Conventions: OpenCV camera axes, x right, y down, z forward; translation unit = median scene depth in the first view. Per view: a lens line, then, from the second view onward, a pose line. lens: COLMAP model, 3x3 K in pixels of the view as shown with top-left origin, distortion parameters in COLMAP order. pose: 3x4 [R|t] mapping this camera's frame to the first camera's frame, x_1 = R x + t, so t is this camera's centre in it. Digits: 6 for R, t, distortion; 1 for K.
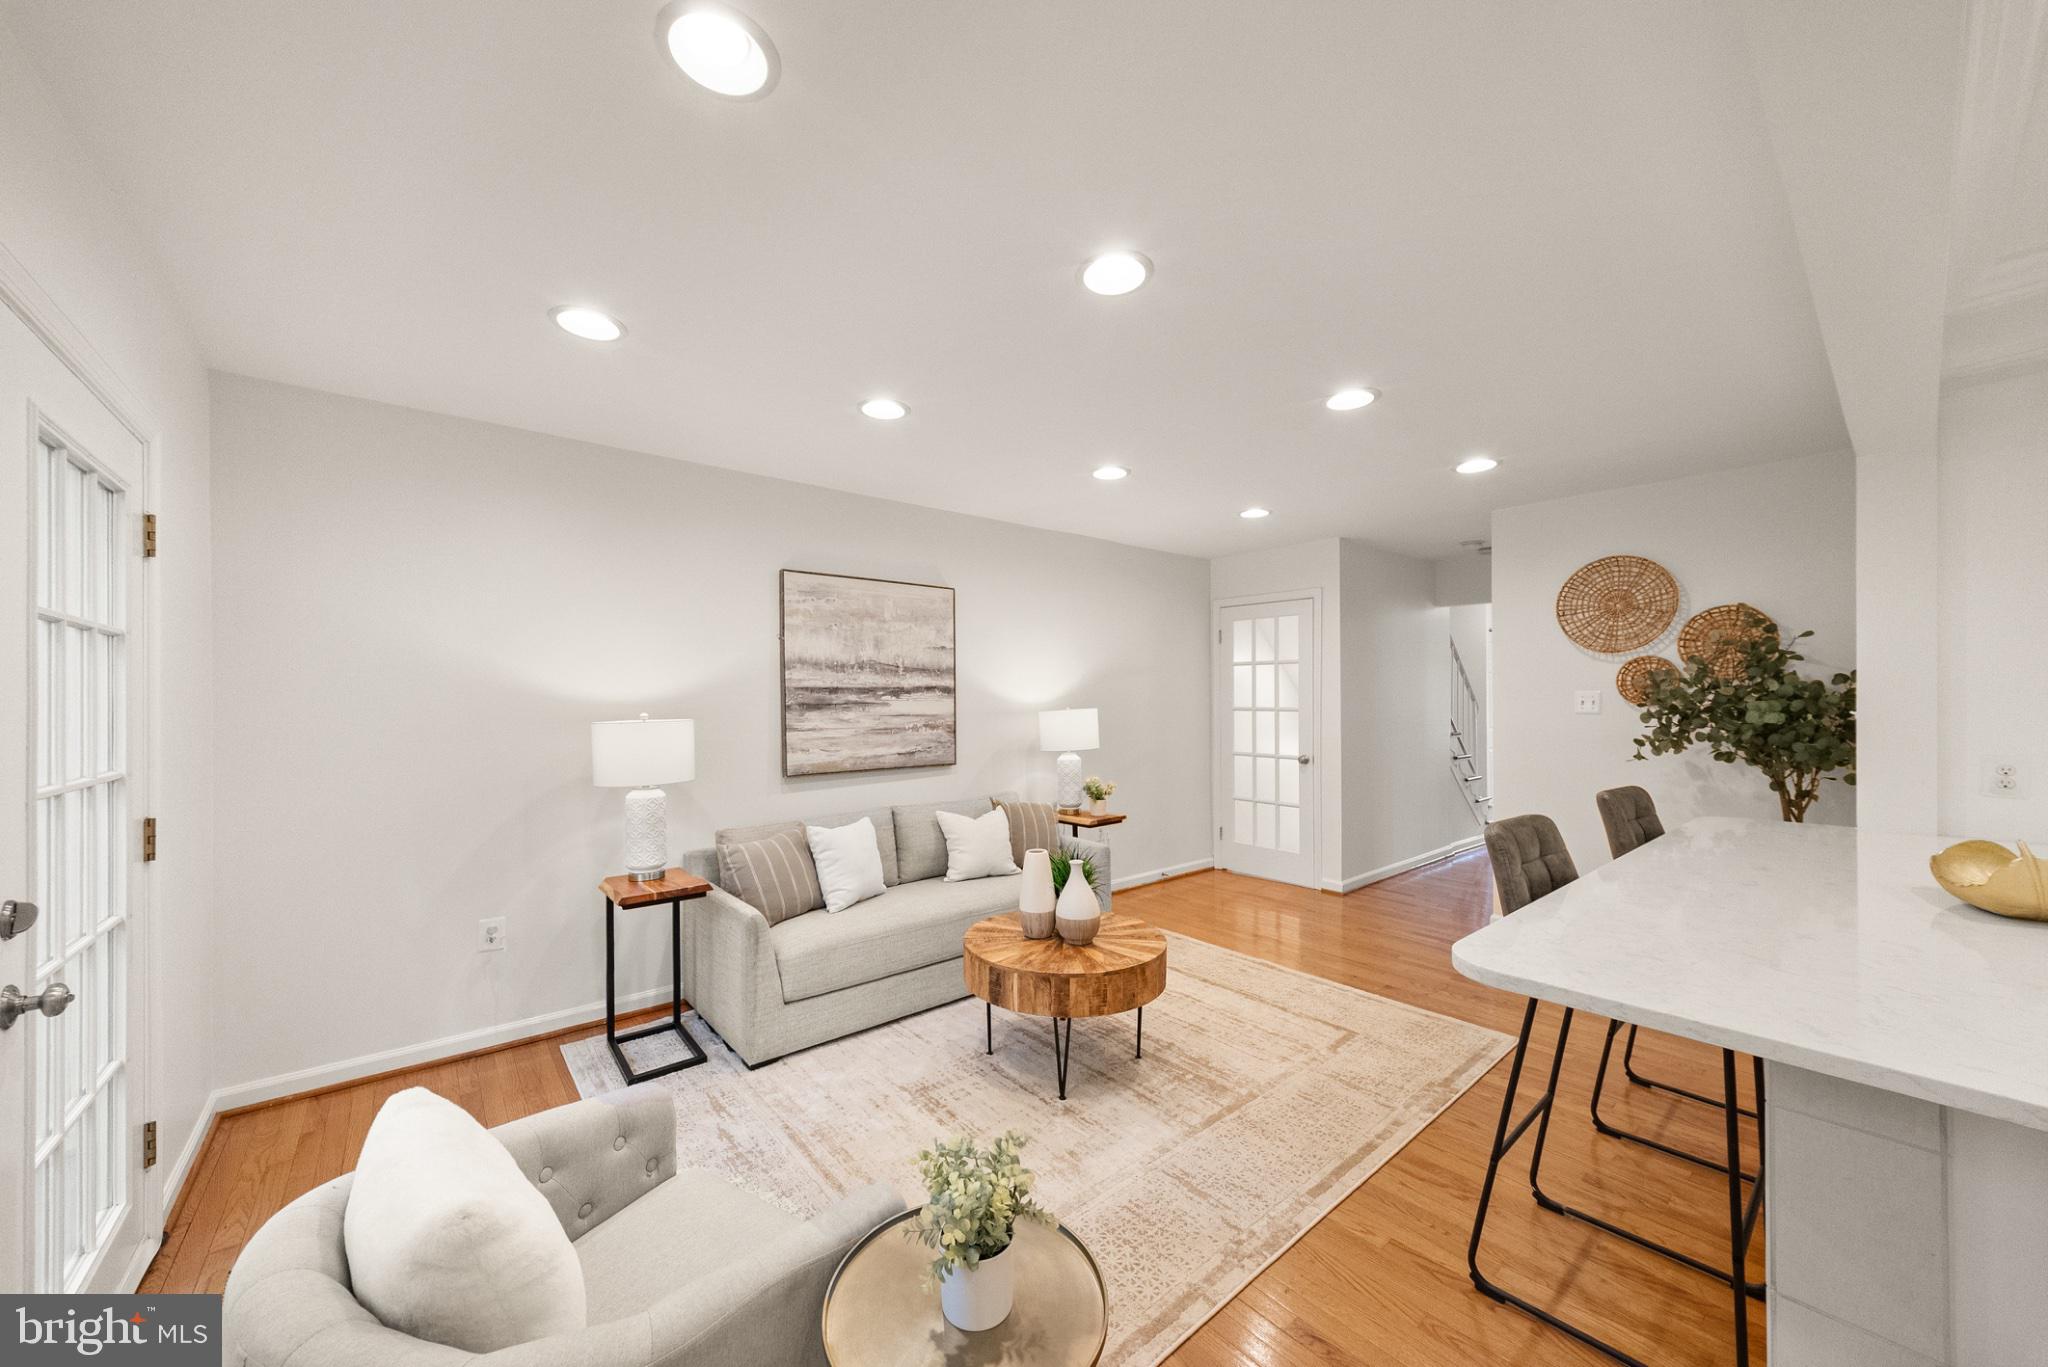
lens RADIAL K [[734.2, 0, 1007.7], [0, 734.2, 700.6], [0, 0, 1]] dist [0.001681, -0.000609]
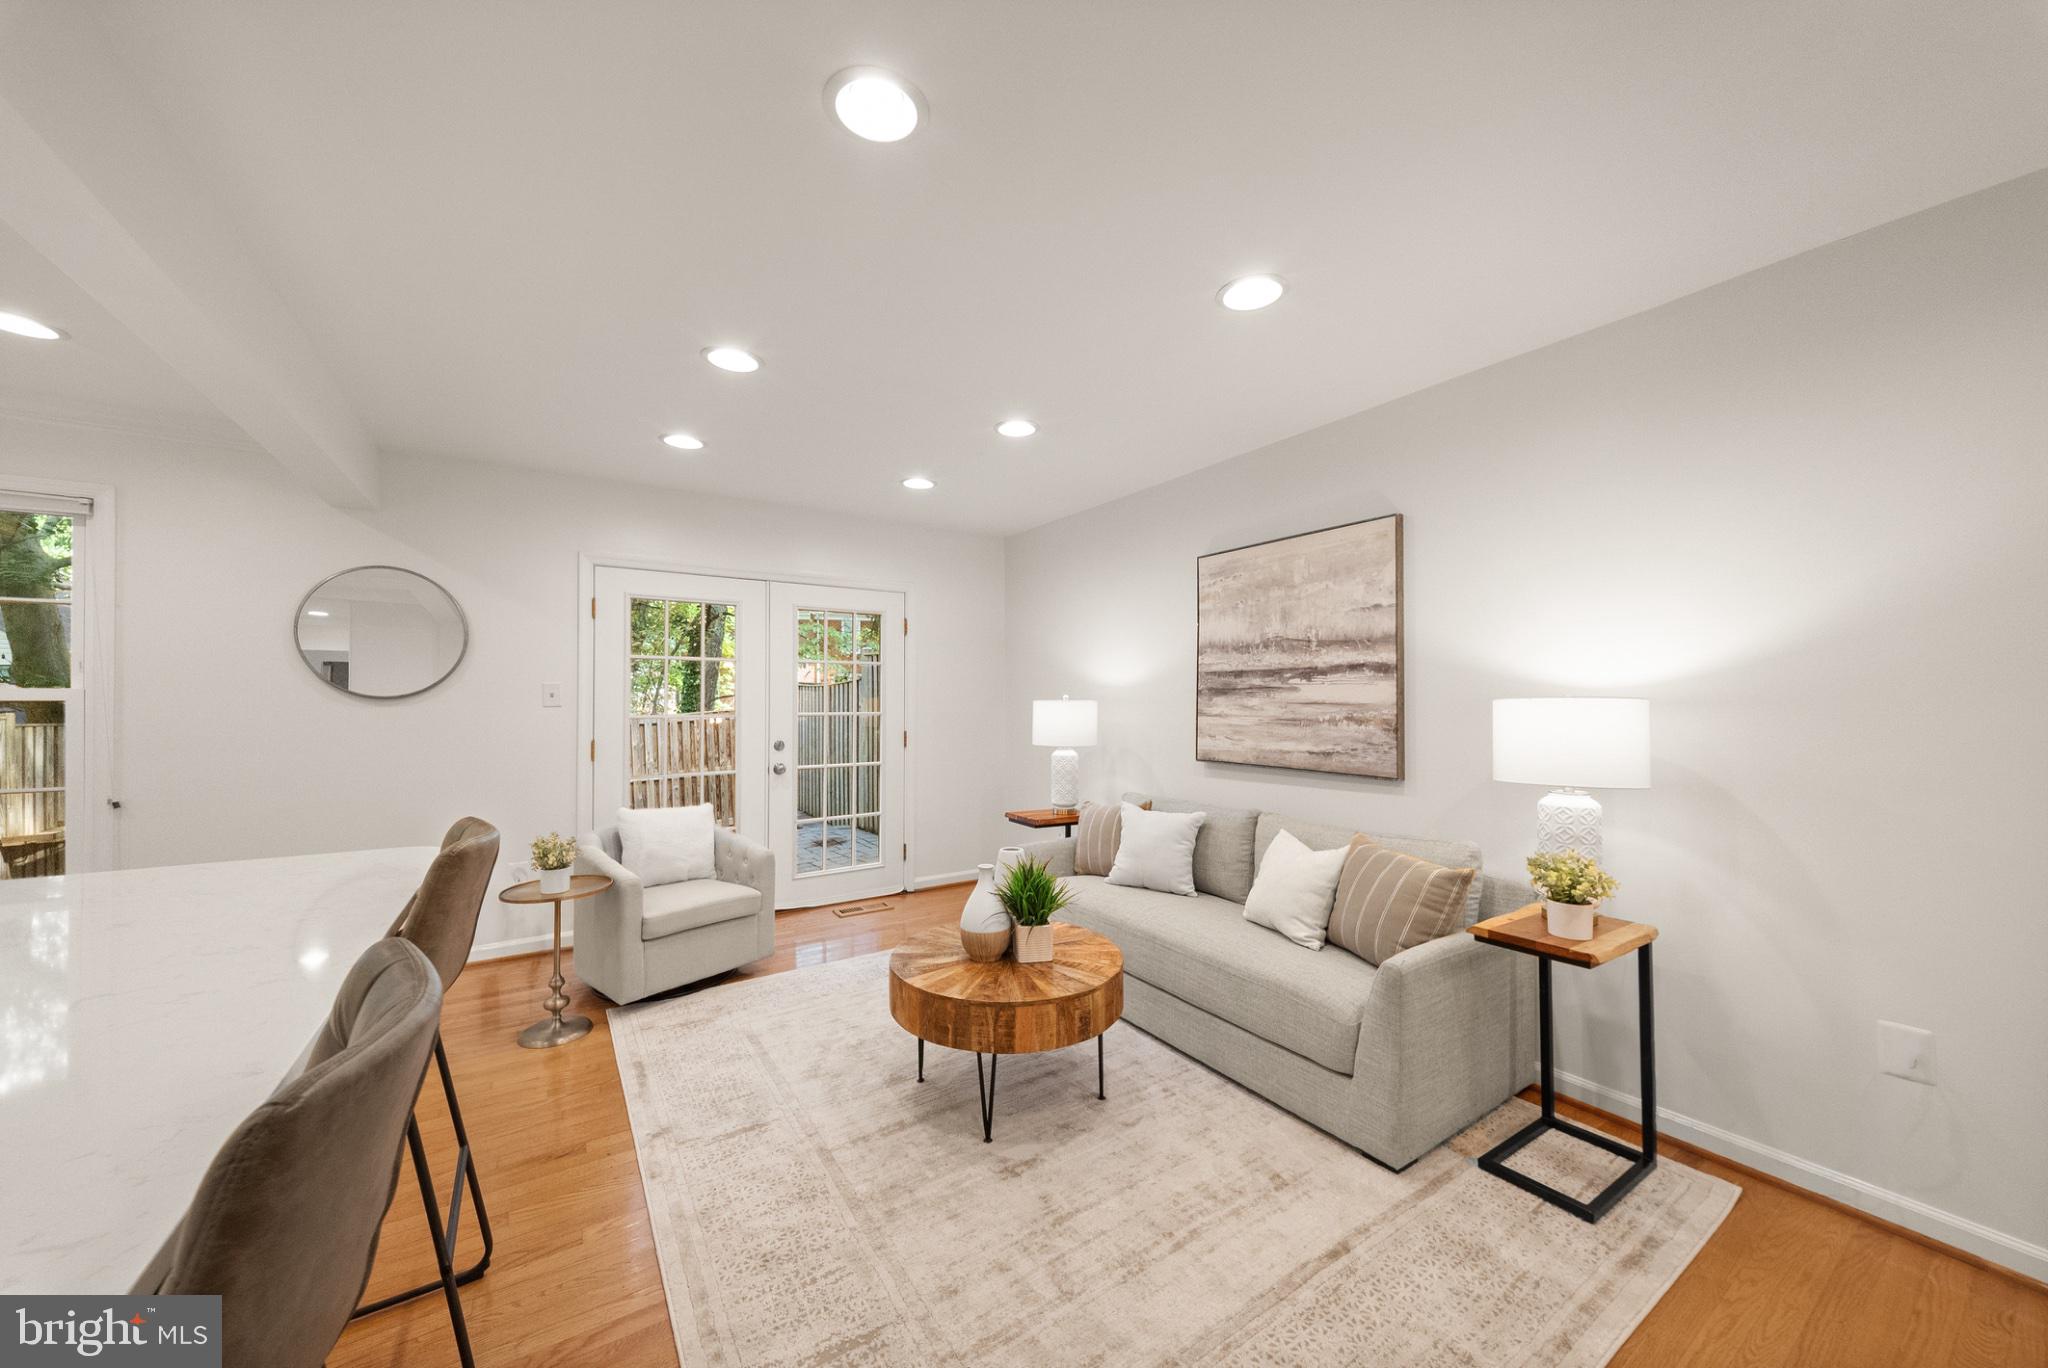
lens RADIAL K [[734.2, 0, 1024.6], [0, 734.2, 693.8], [0, 0, 1]] dist [0.001681, -0.000609]
pose [[-0.103279, 0.000873, -0.994652, 0.669547], [-0.000269, 1.000000, 0.000905, 0.009585], [0.994652, 0.000361, -0.103279, 0.791536]]
